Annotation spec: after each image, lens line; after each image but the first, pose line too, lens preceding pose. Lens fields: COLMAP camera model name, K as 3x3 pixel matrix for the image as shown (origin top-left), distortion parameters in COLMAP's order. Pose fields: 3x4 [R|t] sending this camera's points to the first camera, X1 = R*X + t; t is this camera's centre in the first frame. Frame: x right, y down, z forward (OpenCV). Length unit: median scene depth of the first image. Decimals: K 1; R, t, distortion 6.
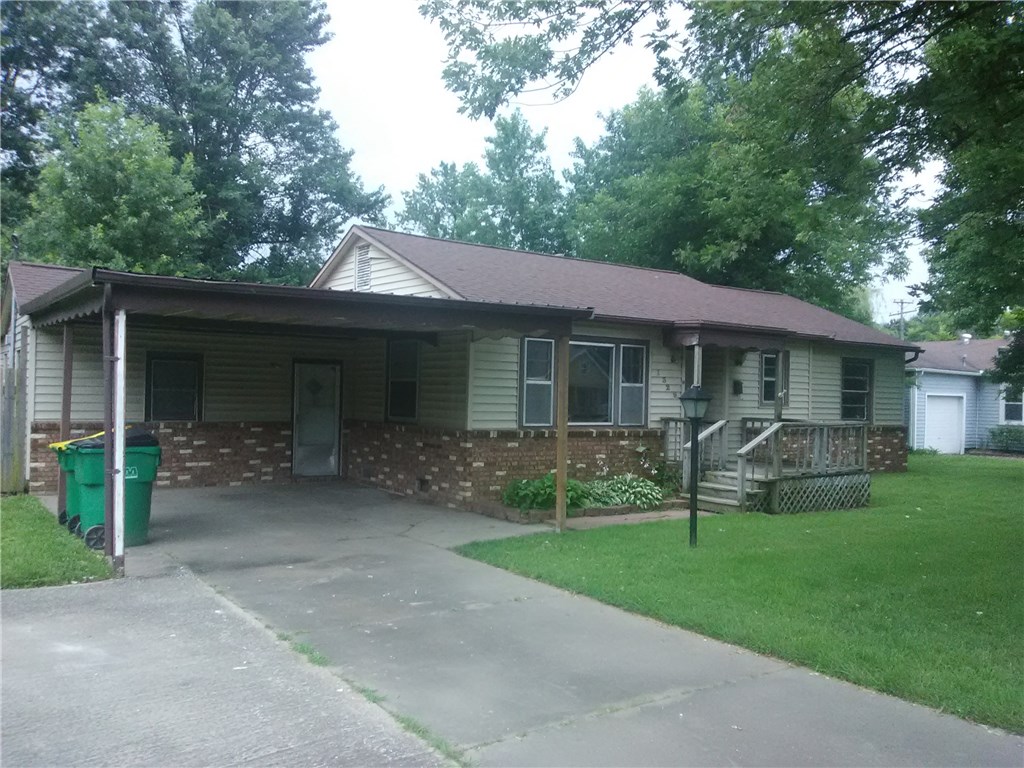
lens RADIAL K [[855.2, 0, 536.0], [0, 855.2, 390.8], [0, 0, 1]] dist [0.062868, -0.108950]
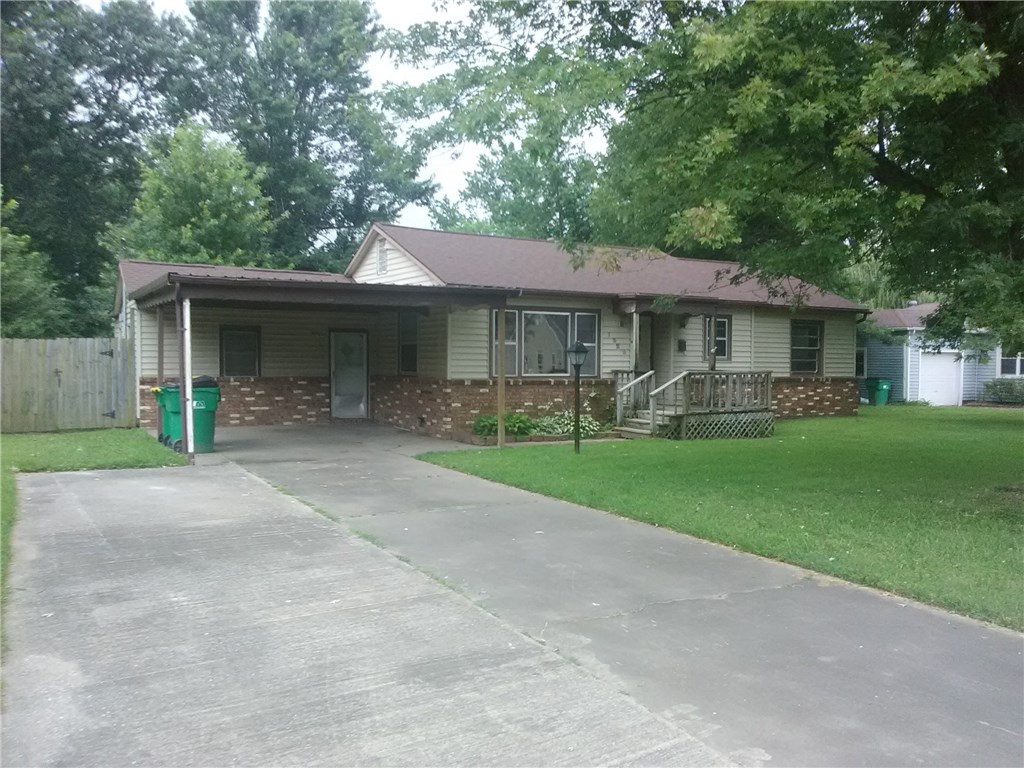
lens RADIAL K [[855.2, 0, 536.7], [0, 855.2, 383.1], [0, 0, 1]] dist [0.062868, -0.108950]
pose [[0.994503, -0.011205, -0.104107, 0.165722], [0.014235, 0.999495, 0.028412, 0.013126], [0.103736, -0.029738, 0.994160, -0.266996]]
